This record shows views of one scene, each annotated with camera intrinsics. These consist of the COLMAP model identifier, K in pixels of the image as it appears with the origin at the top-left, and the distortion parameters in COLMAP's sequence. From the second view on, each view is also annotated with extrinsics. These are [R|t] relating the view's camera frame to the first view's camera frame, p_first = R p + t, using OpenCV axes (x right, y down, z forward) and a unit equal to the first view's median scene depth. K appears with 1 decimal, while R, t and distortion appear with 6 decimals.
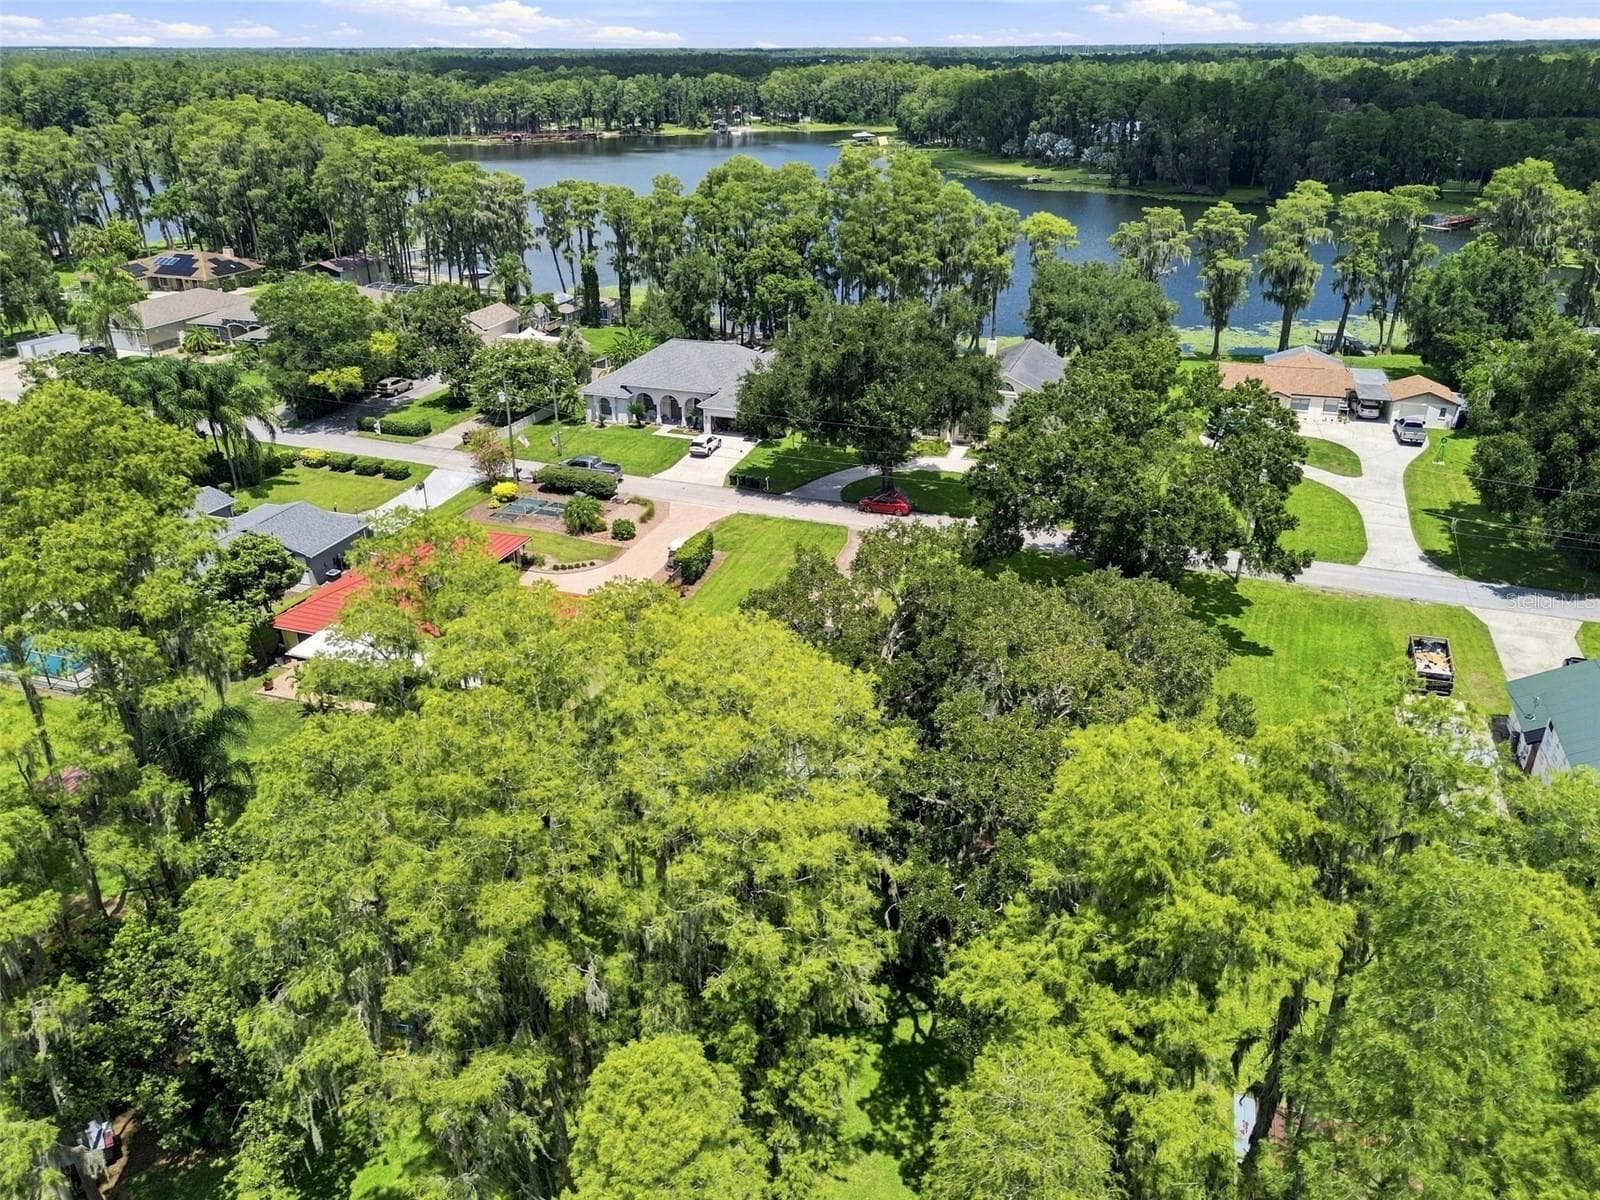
lens RADIAL K [[1134.0, 0, 803.0], [0, 1134.0, 605.2], [0, 0, 1]] dist [0.070188, -0.058468]
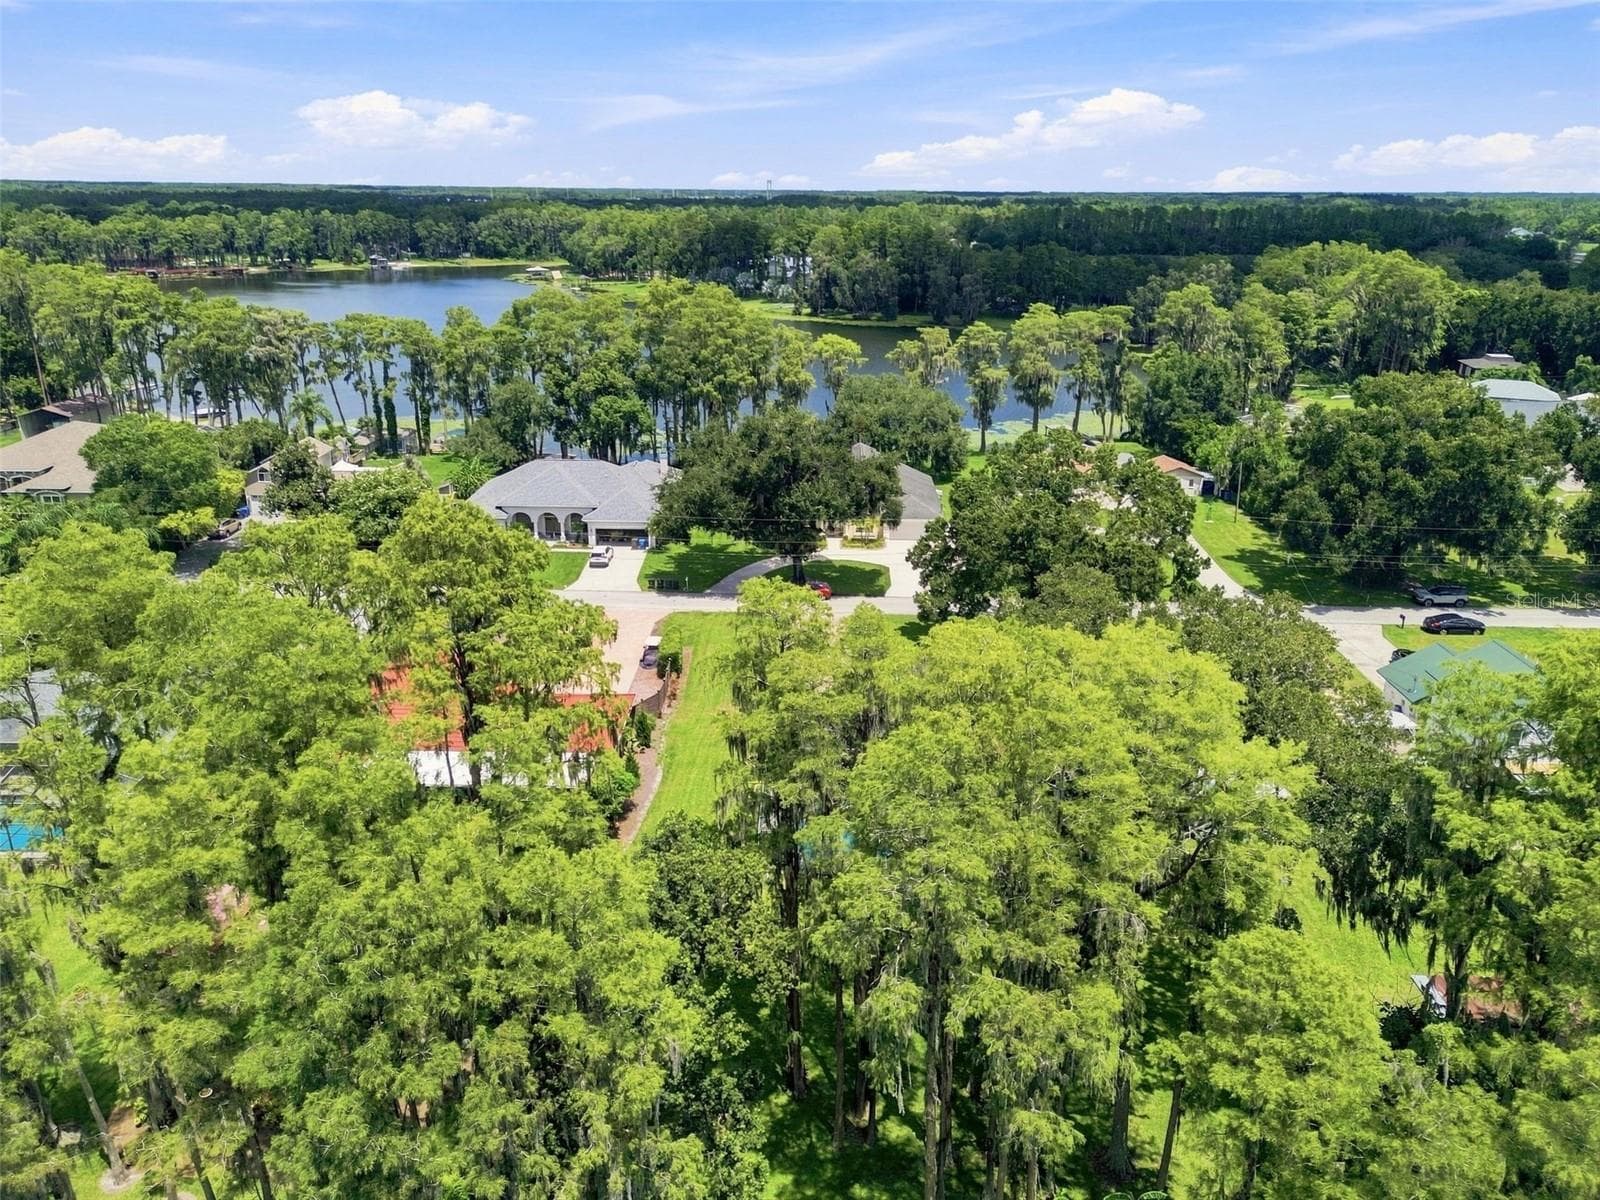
lens RADIAL K [[1134.0, 0, 803.0], [0, 1134.0, 605.2], [0, 0, 1]] dist [0.070188, -0.058468]
pose [[0.952650, -0.094866, 0.288892, -0.168448], [0.124229, 0.988605, -0.085020, 0.011071], [-0.277534, 0.116883, 0.953579, -0.024870]]
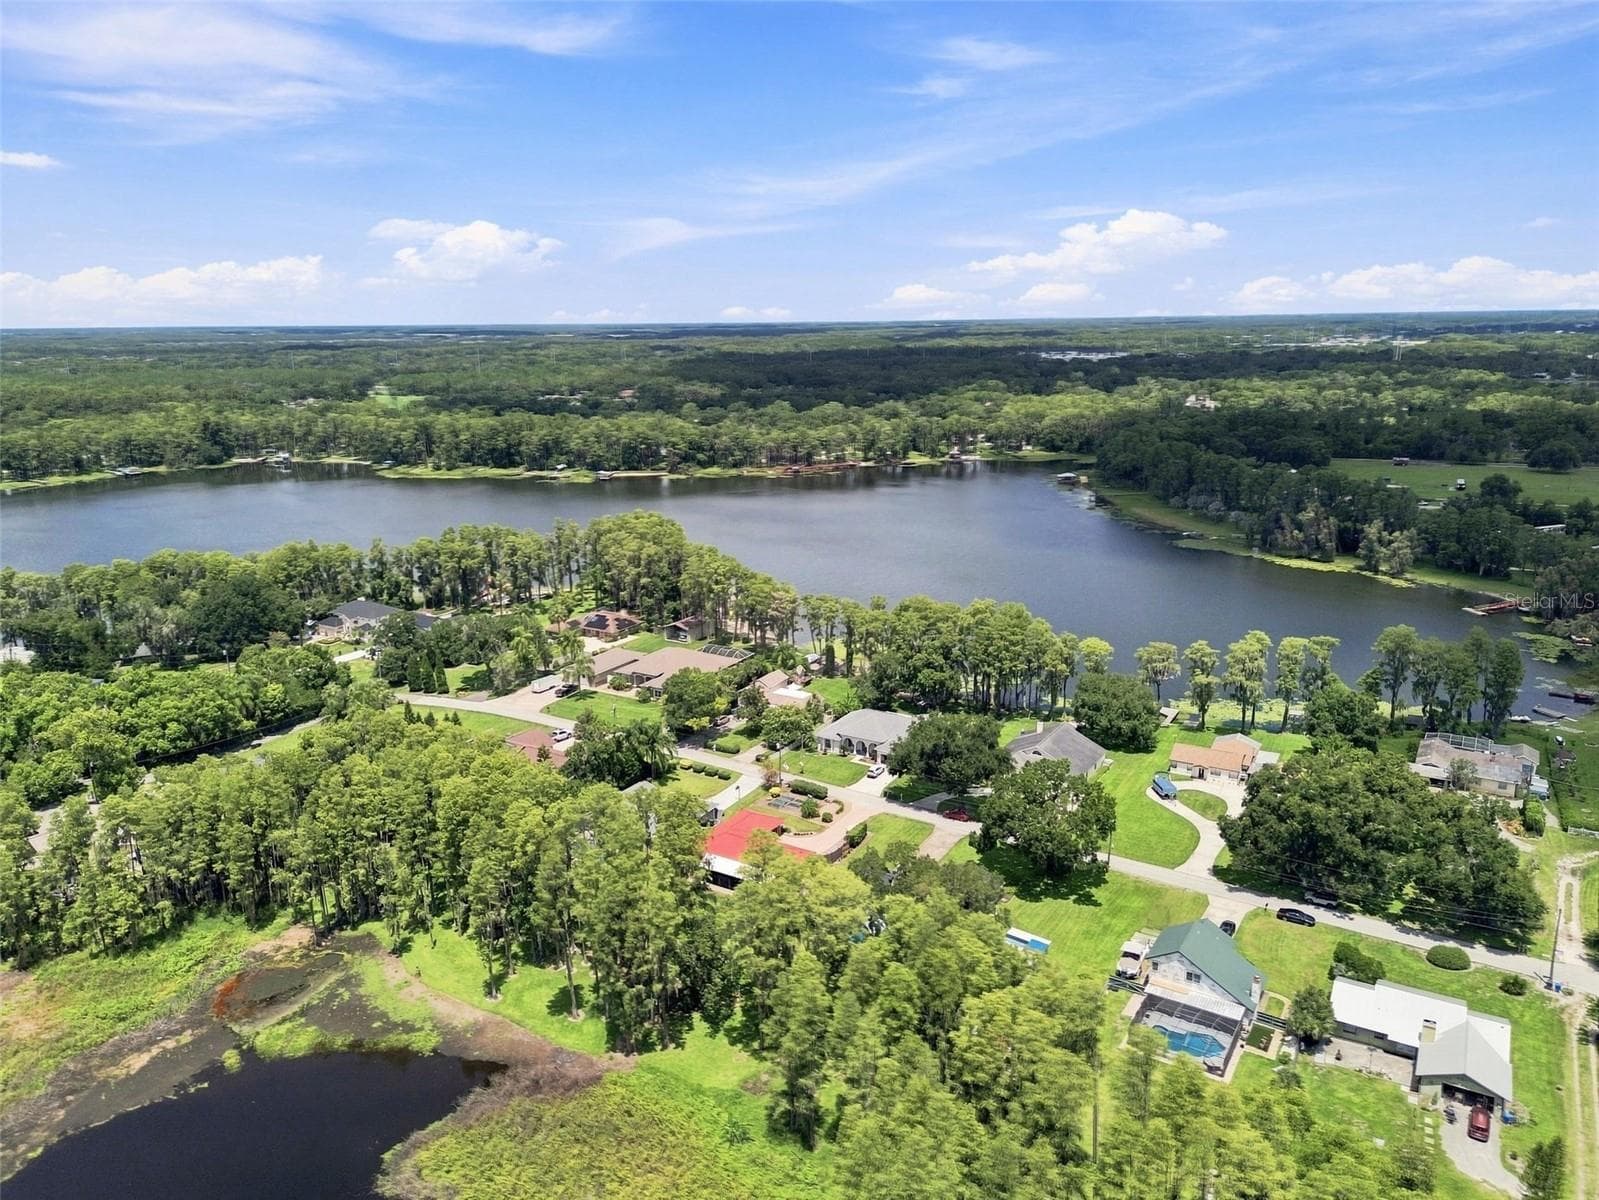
lens RADIAL K [[1115.5, 0, 799.5], [0, 1115.5, 600.0], [0, 0, 1]] dist [0.090897, -0.123323]
pose [[0.975198, 0.044576, -0.216797, 0.147428], [-0.089489, 0.975286, -0.202011, -0.022669], [0.202434, 0.216402, 0.955087, -0.715137]]
